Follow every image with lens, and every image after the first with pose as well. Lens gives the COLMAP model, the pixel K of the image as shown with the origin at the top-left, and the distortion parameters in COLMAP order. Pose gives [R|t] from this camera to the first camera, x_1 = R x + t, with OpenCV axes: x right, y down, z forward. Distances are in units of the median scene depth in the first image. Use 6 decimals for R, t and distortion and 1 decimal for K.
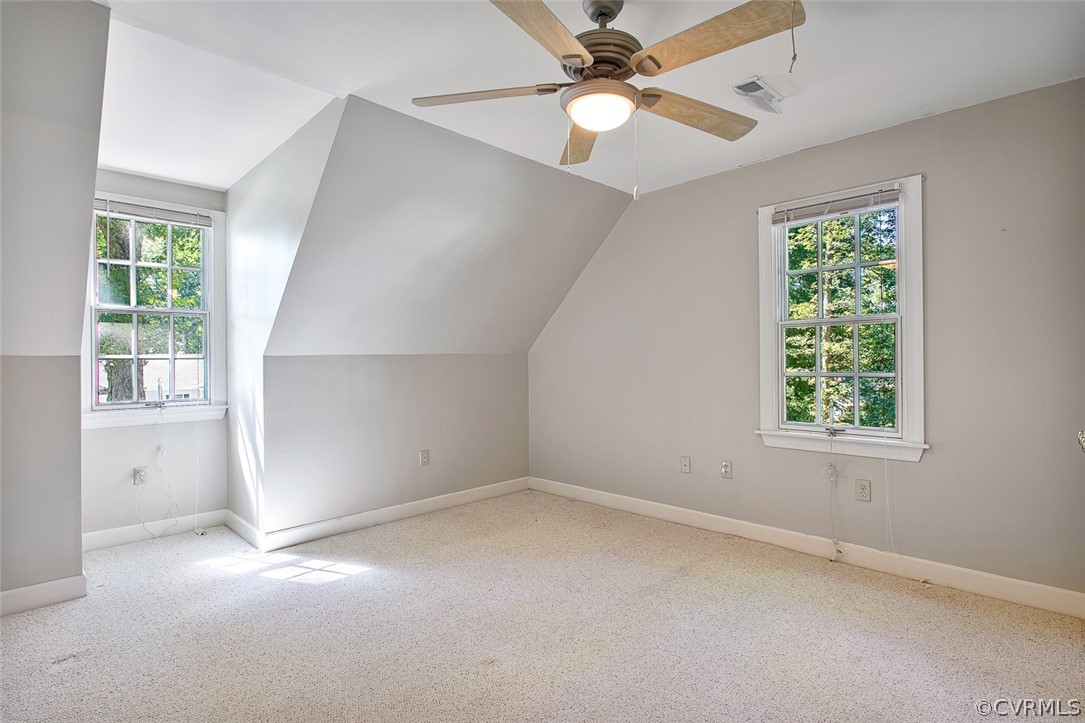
lens RADIAL K [[546.0, 0, 542.5], [0, 546.0, 361.5], [0, 0, 1]] dist [-0.002457, -0.000492]
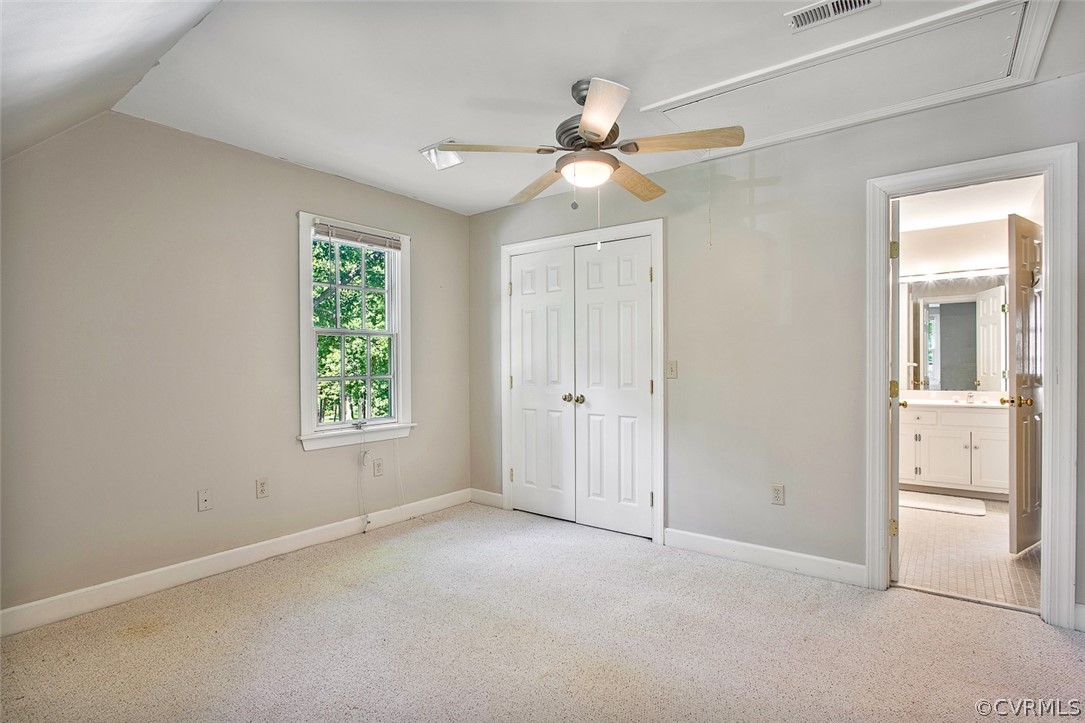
lens RADIAL K [[546.0, 0, 542.5], [0, 546.0, 361.5], [0, 0, 1]] dist [-0.002457, -0.000492]
pose [[-0.144629, 0.007659, 0.989456, -0.672910], [0.005942, 0.999959, -0.006872, 0.000196], [-0.989468, 0.004886, -0.144669, 0.741056]]
